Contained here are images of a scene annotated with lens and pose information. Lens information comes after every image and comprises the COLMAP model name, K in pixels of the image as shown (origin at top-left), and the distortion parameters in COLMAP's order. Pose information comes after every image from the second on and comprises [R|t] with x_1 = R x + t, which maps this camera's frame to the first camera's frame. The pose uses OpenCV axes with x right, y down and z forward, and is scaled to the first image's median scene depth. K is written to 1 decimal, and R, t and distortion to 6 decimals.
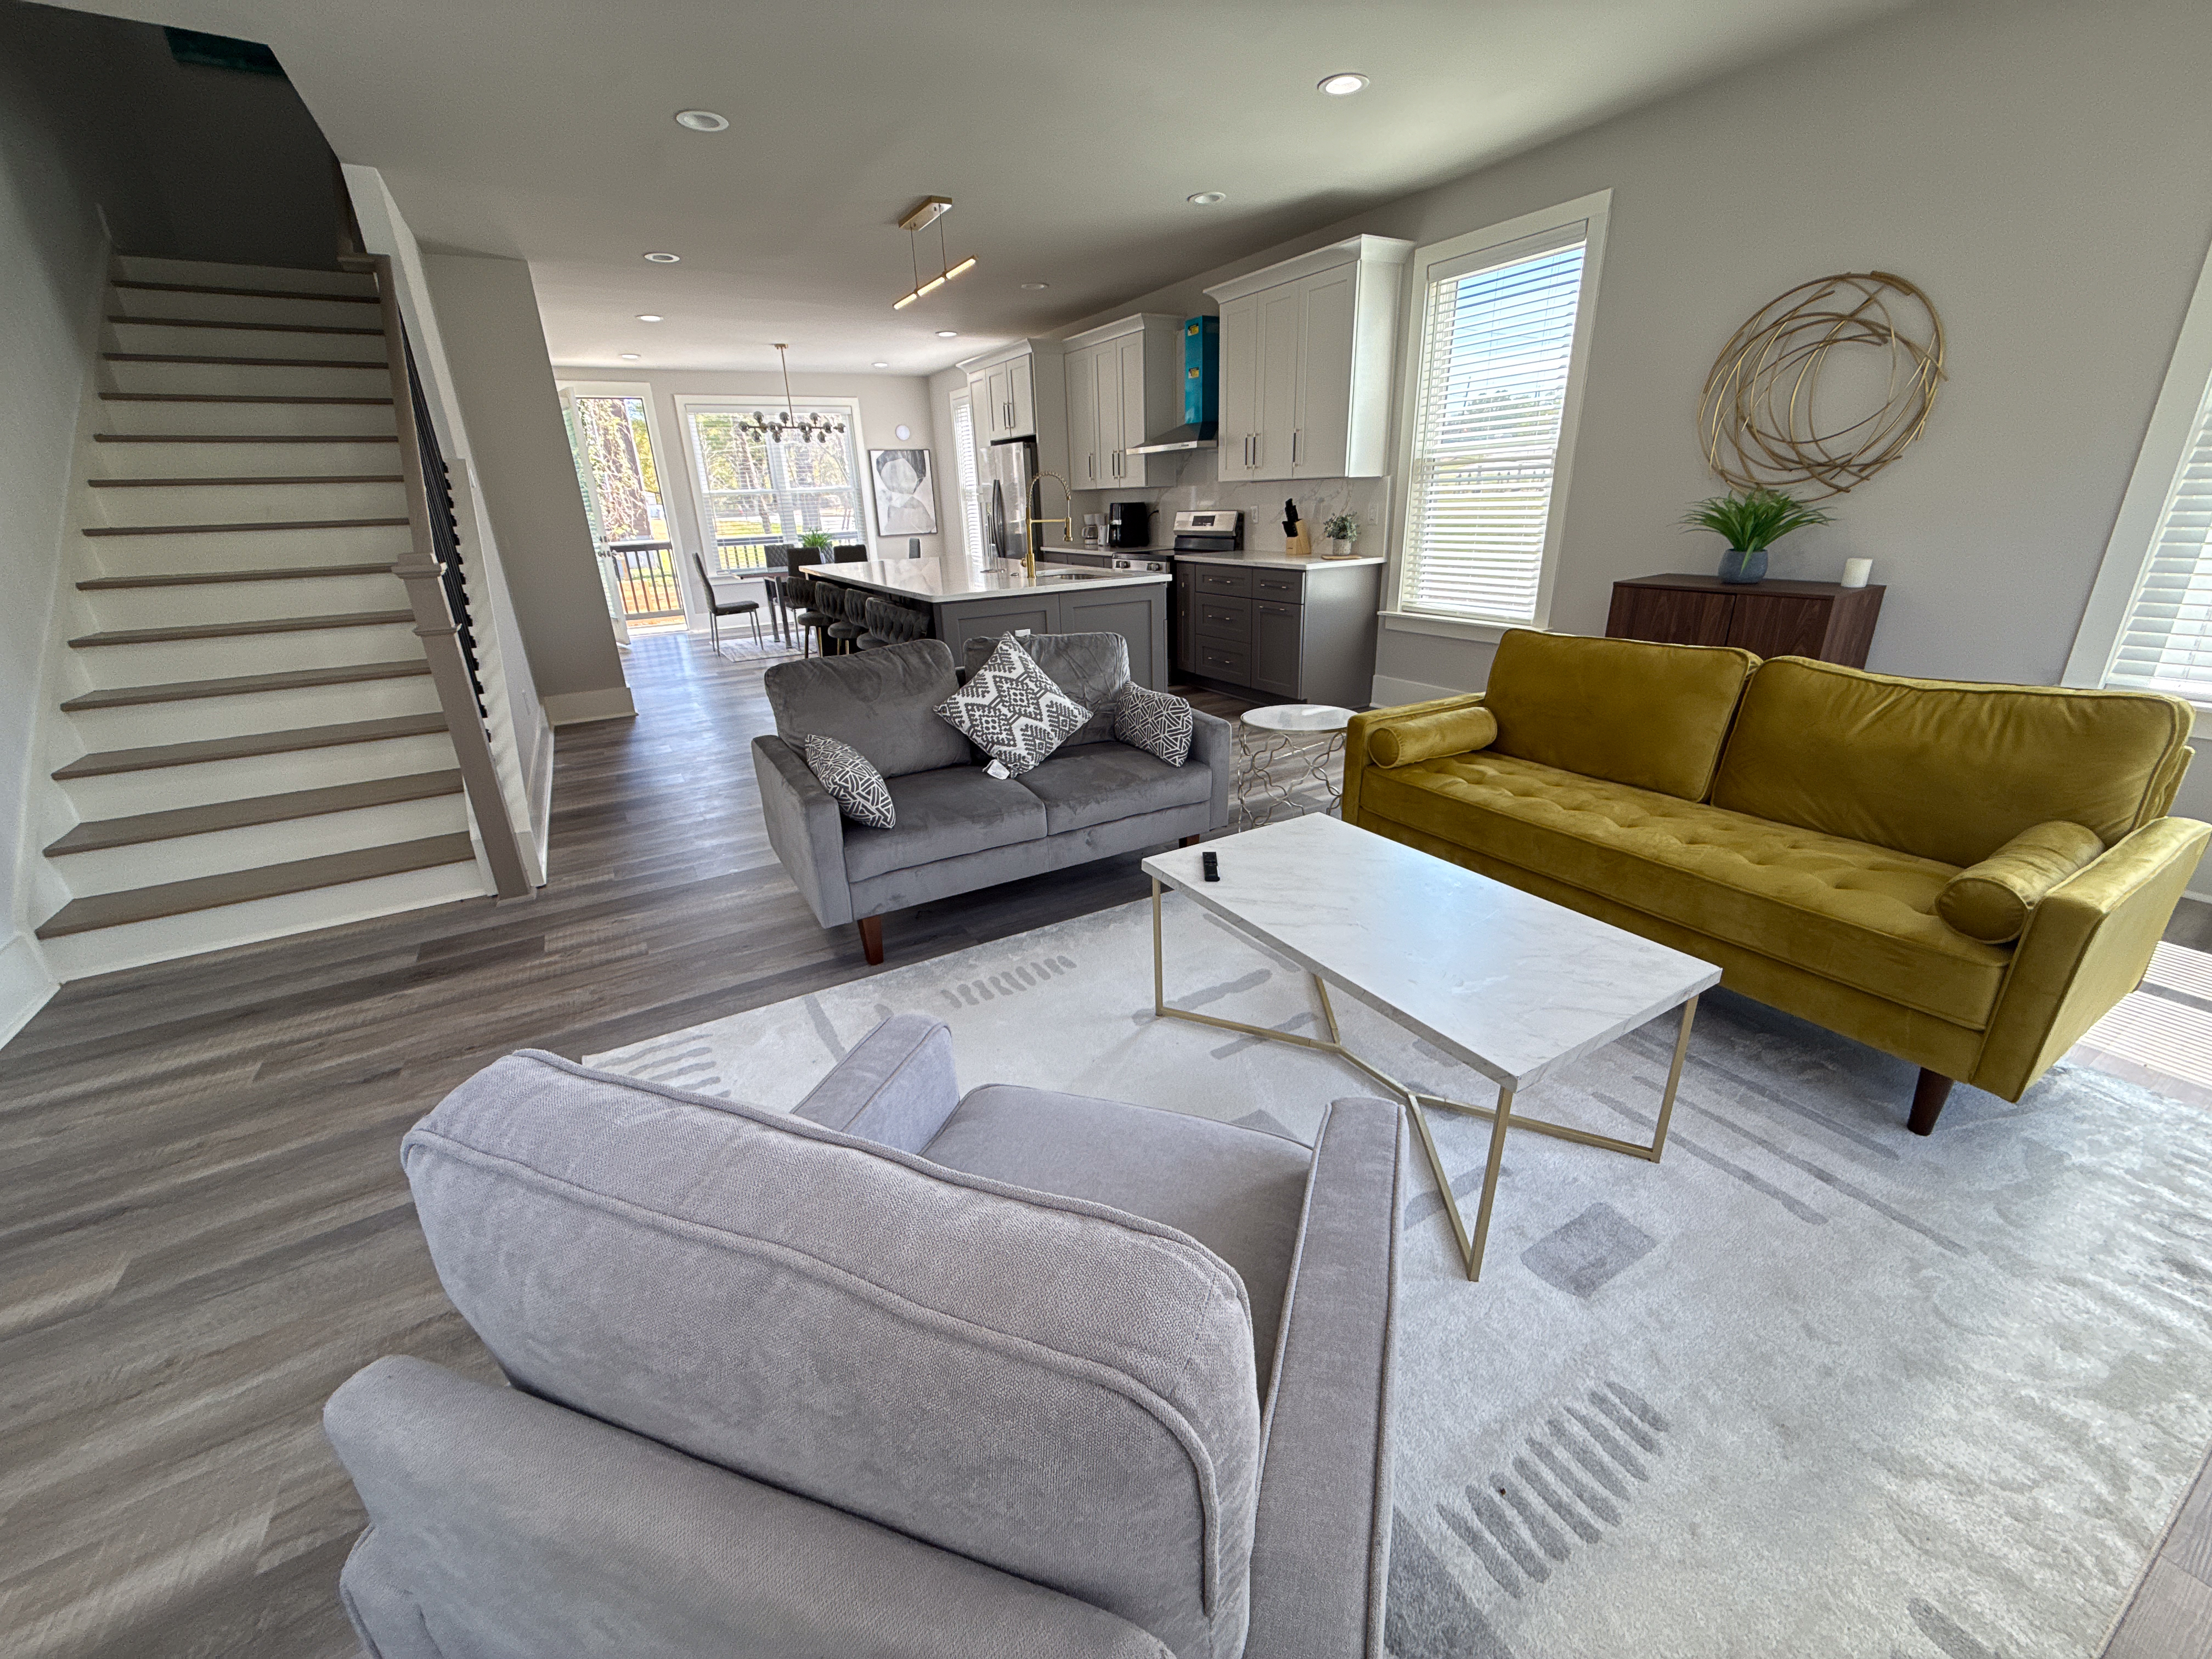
lens RADIAL K [[887.8, 0, 1113.4], [0, 887.8, 834.3], [0, 0, 1]] dist [-0.002267, -0.000053]
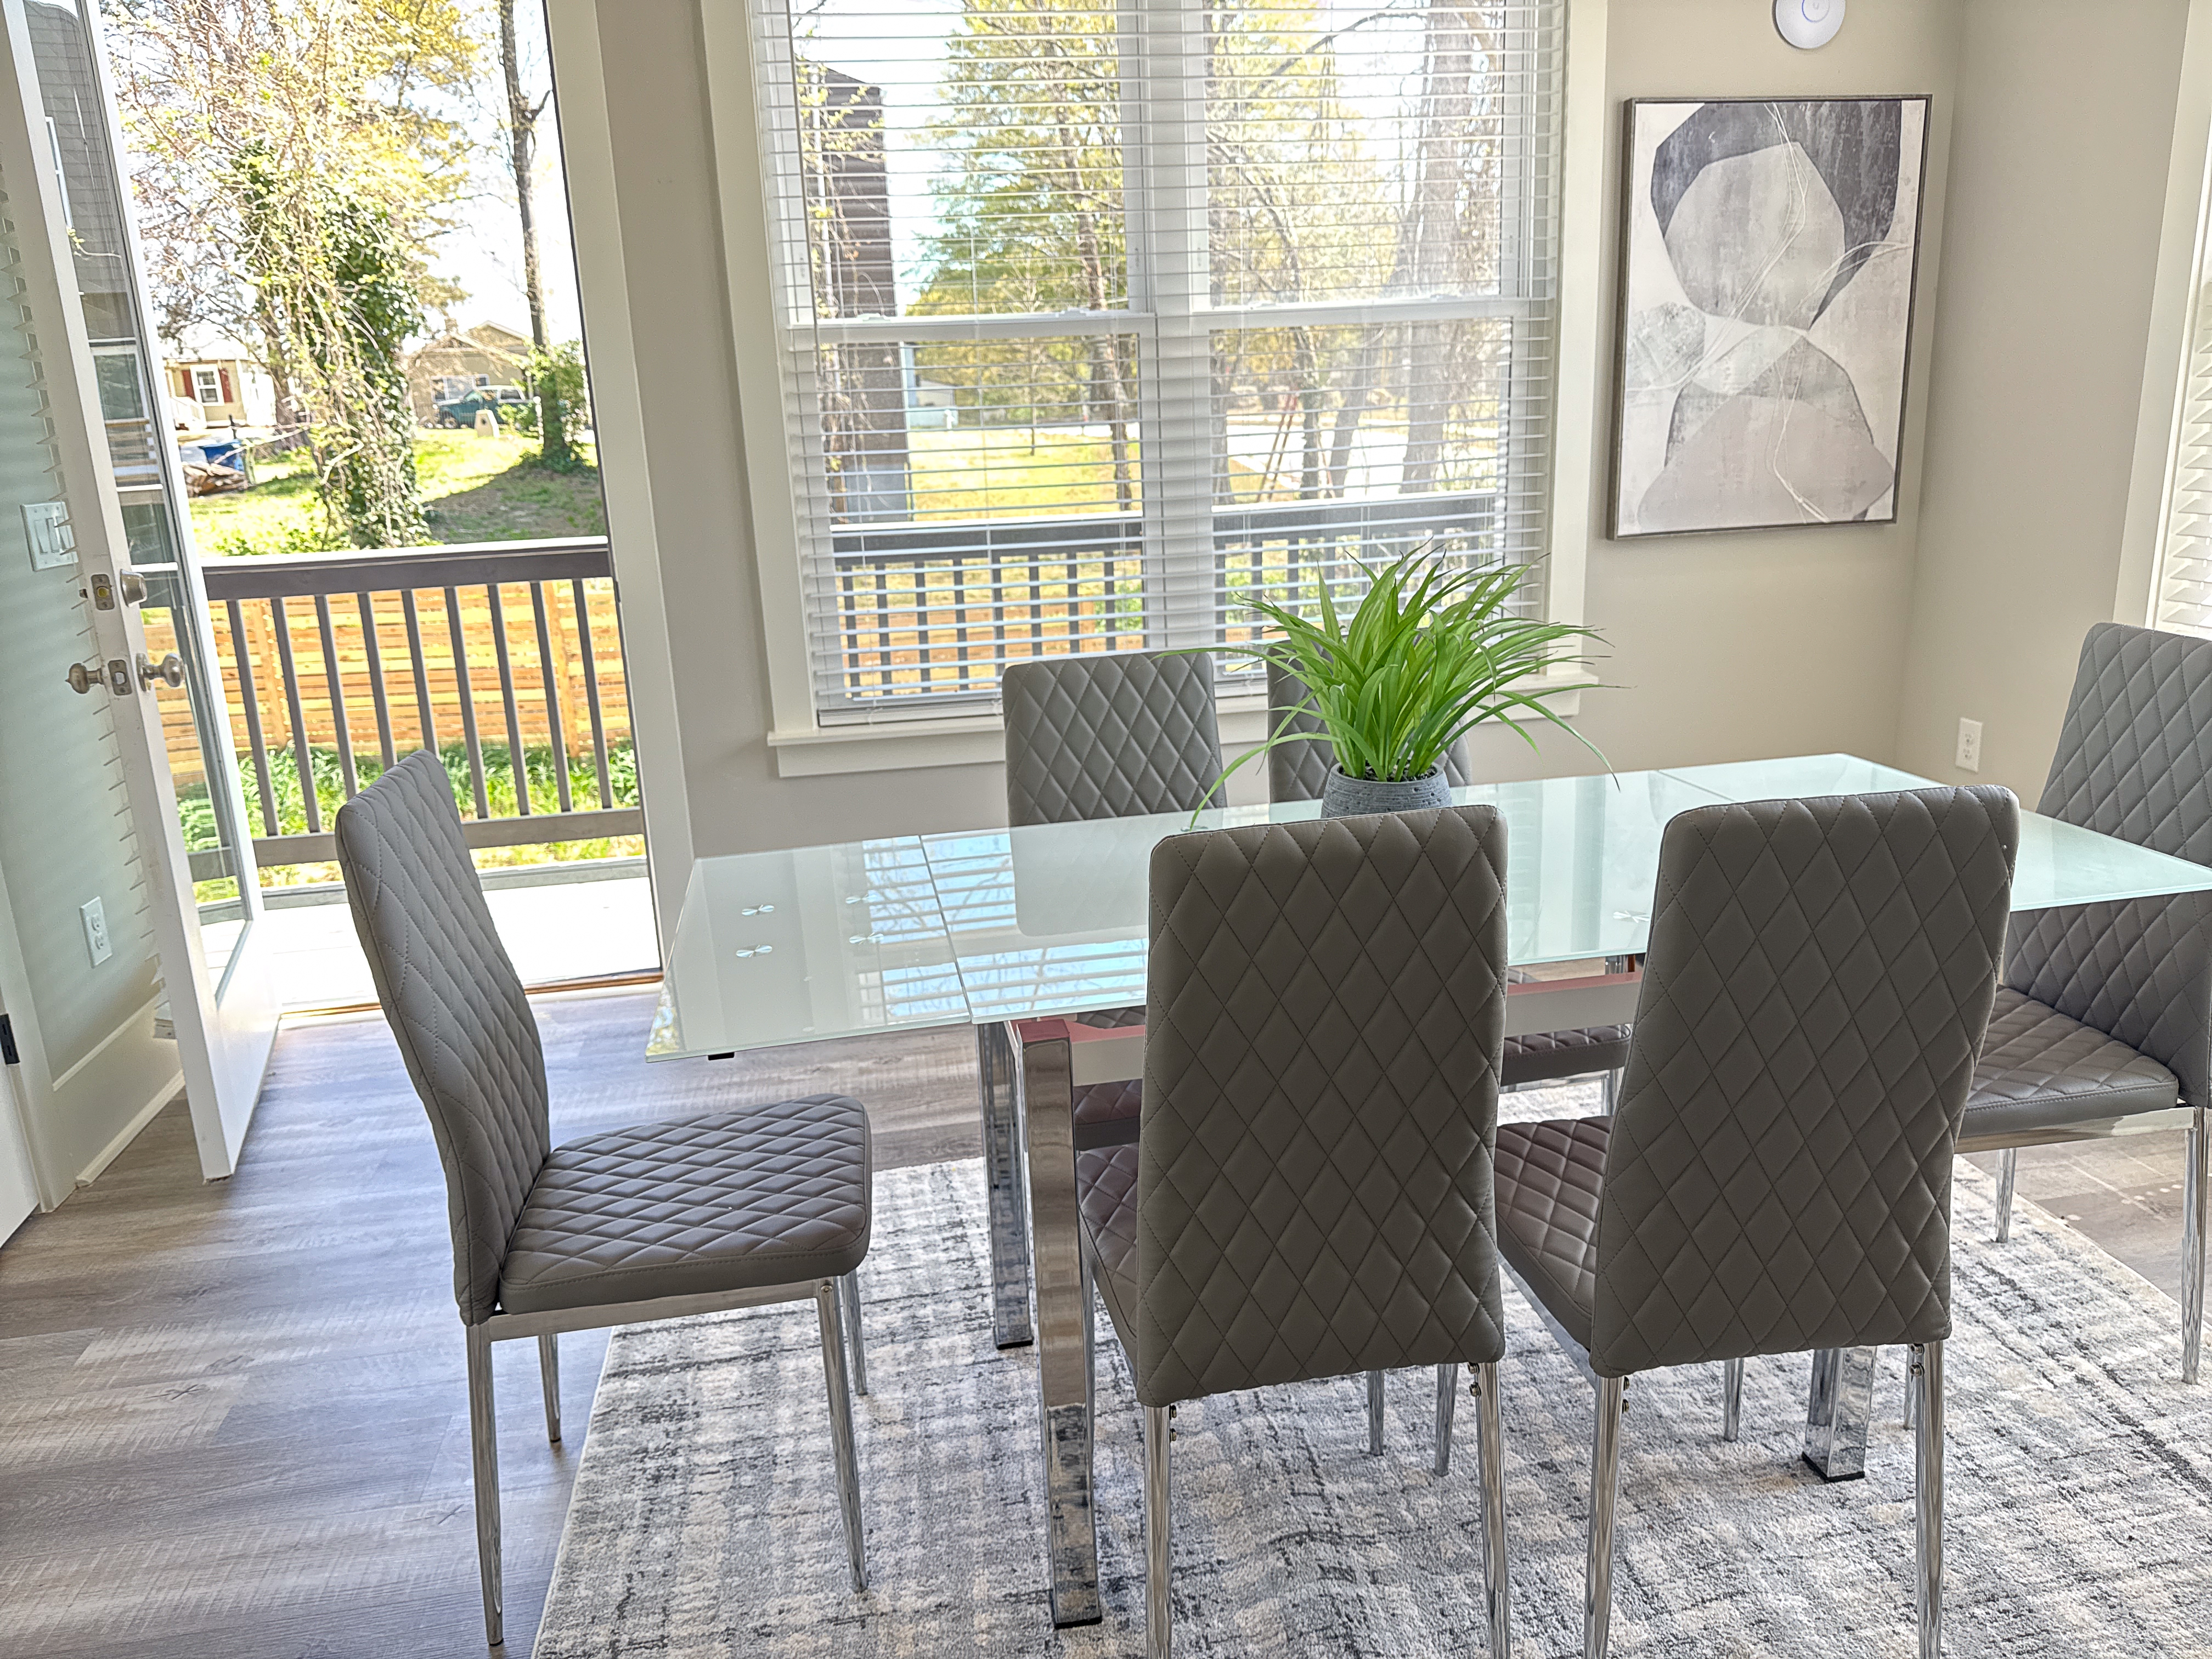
lens RADIAL K [[1575.1, 0, 1101.3], [0, 1575.1, 818.5], [0, 0, 1]] dist [0.017522, -0.022105]
pose [[0.933290, 0.088895, -0.347948, -0.312323], [-0.122517, 0.989567, -0.075804, -0.303782], [0.337579, 0.113376, 0.934444, 0.833056]]
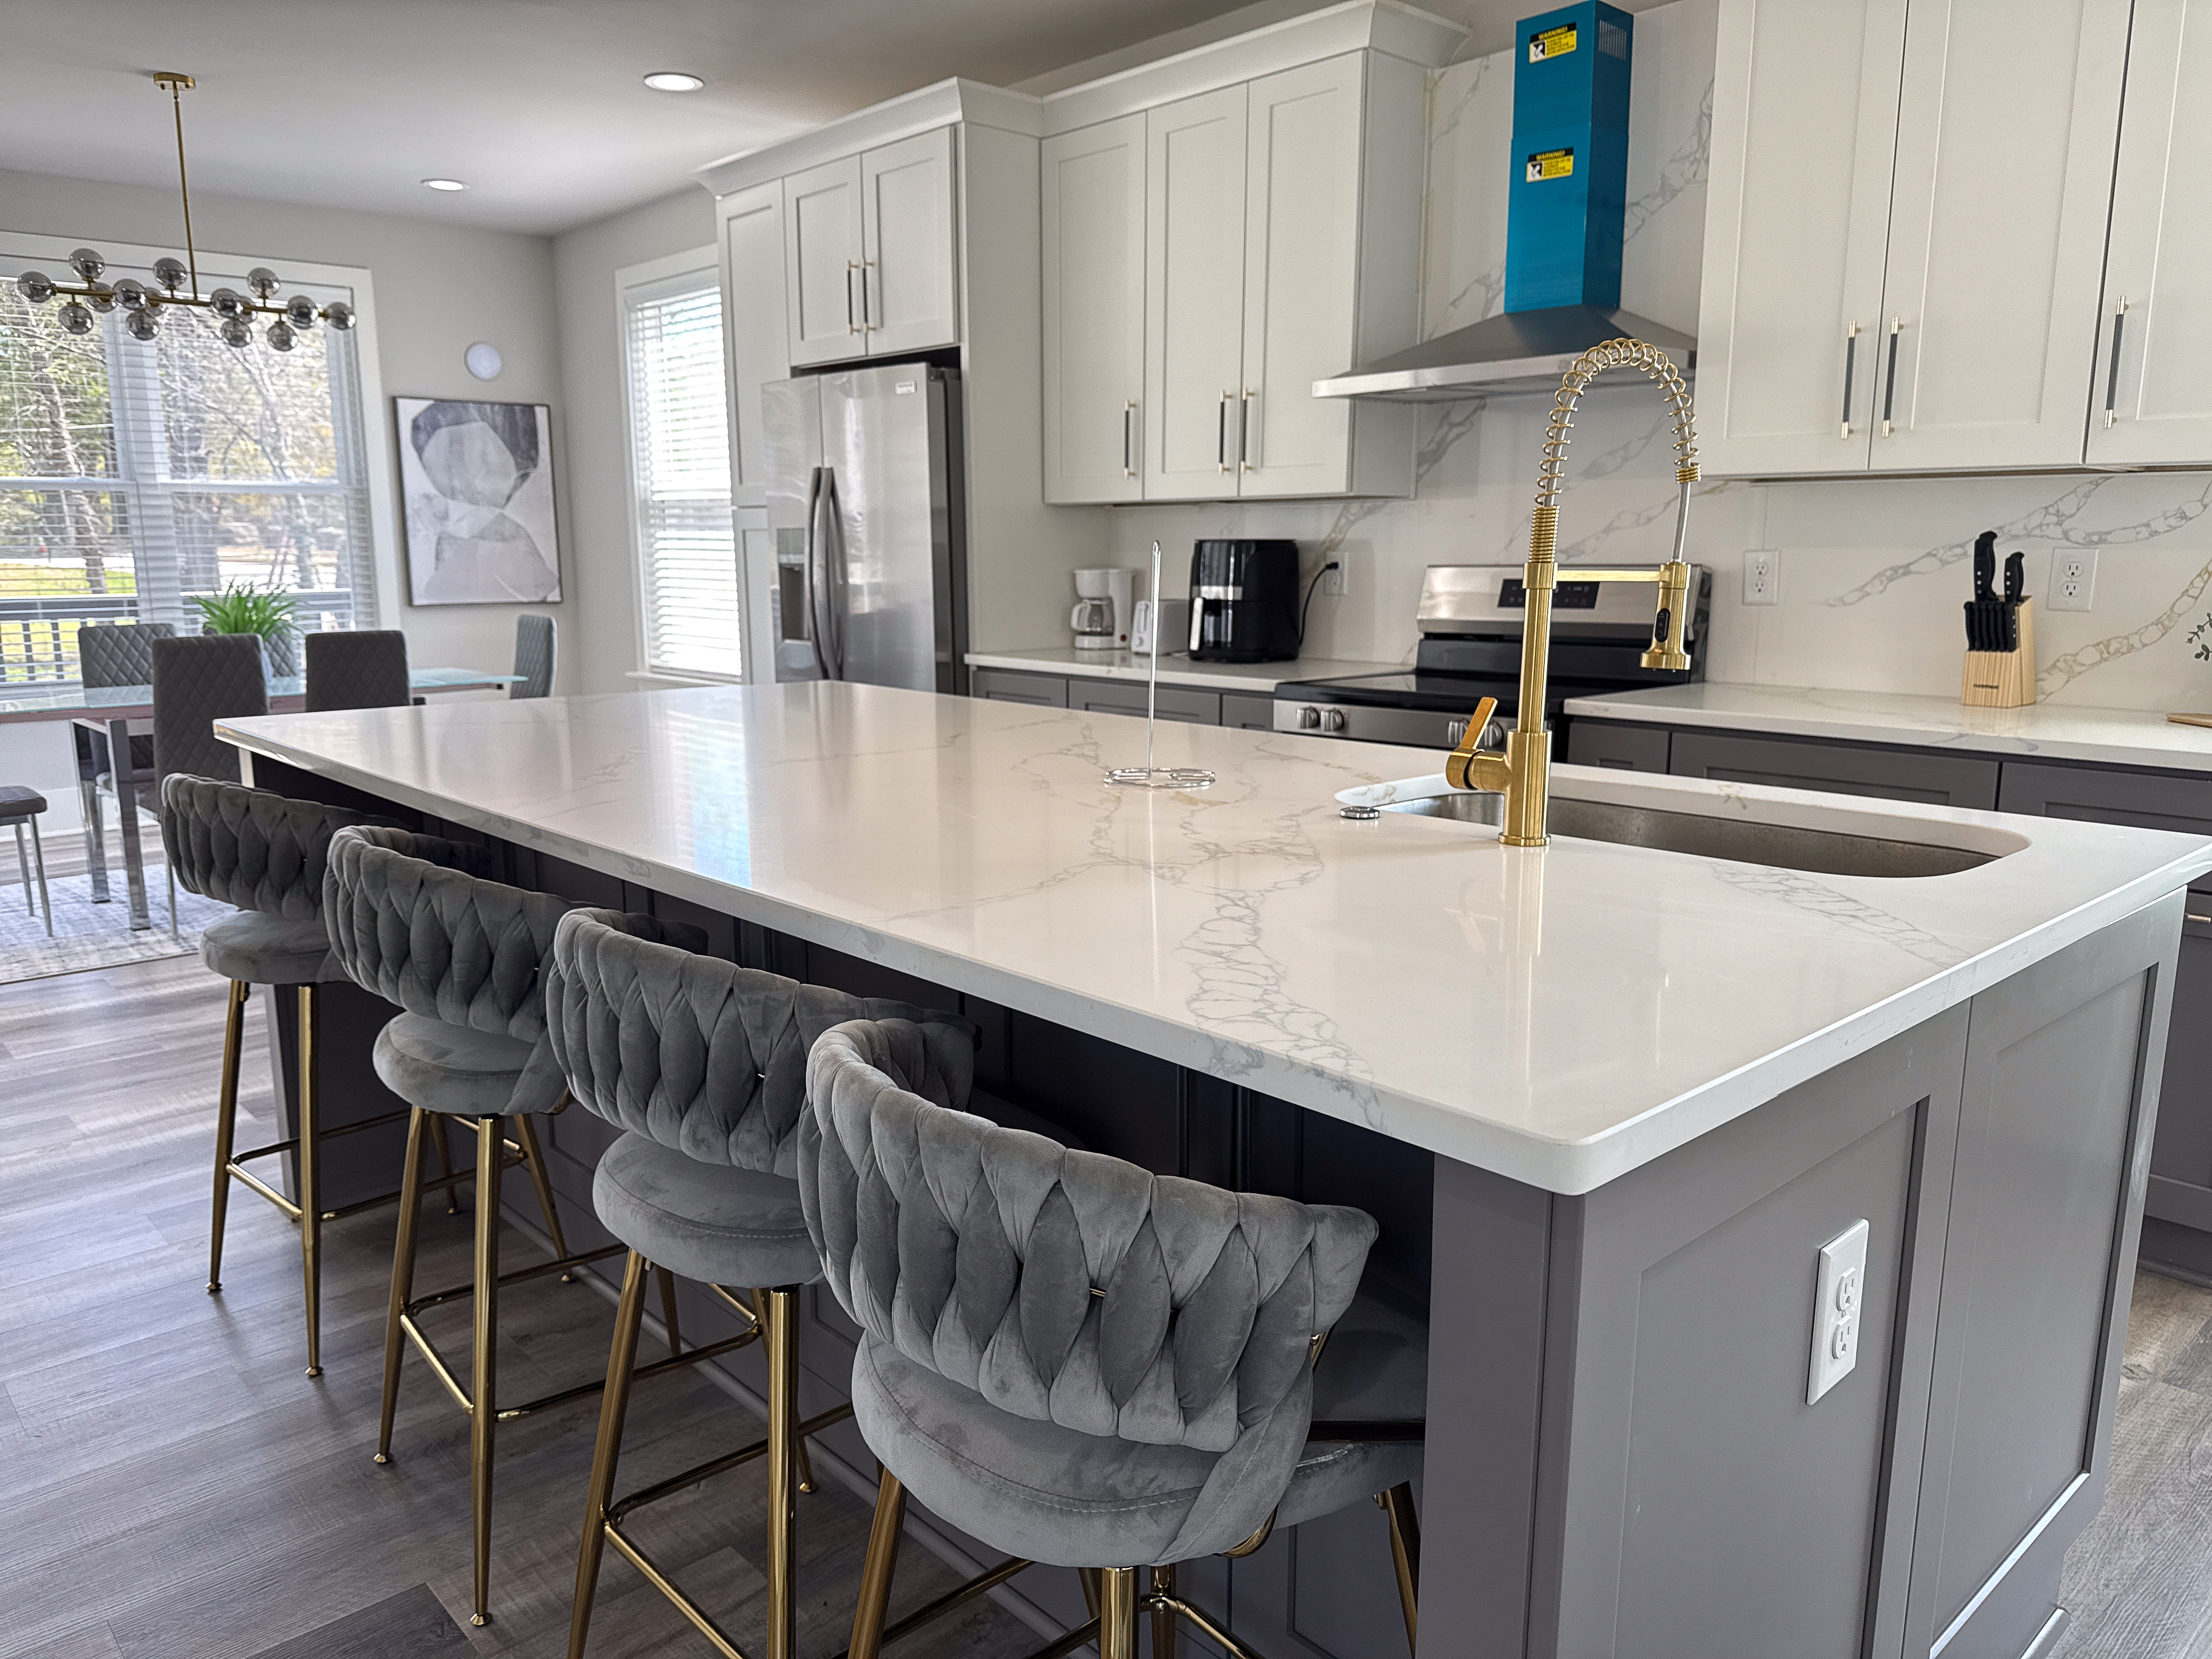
lens RADIAL K [[1575.1, 0, 1083.0], [0, 1575.1, 837.4], [0, 0, 1]] dist [0.017522, -0.022105]
pose [[0.979988, -0.003697, 0.199022, -0.145786], [0.040082, 0.983013, -0.179106, -0.130000], [-0.194979, 0.183499, 0.963489, 0.379094]]
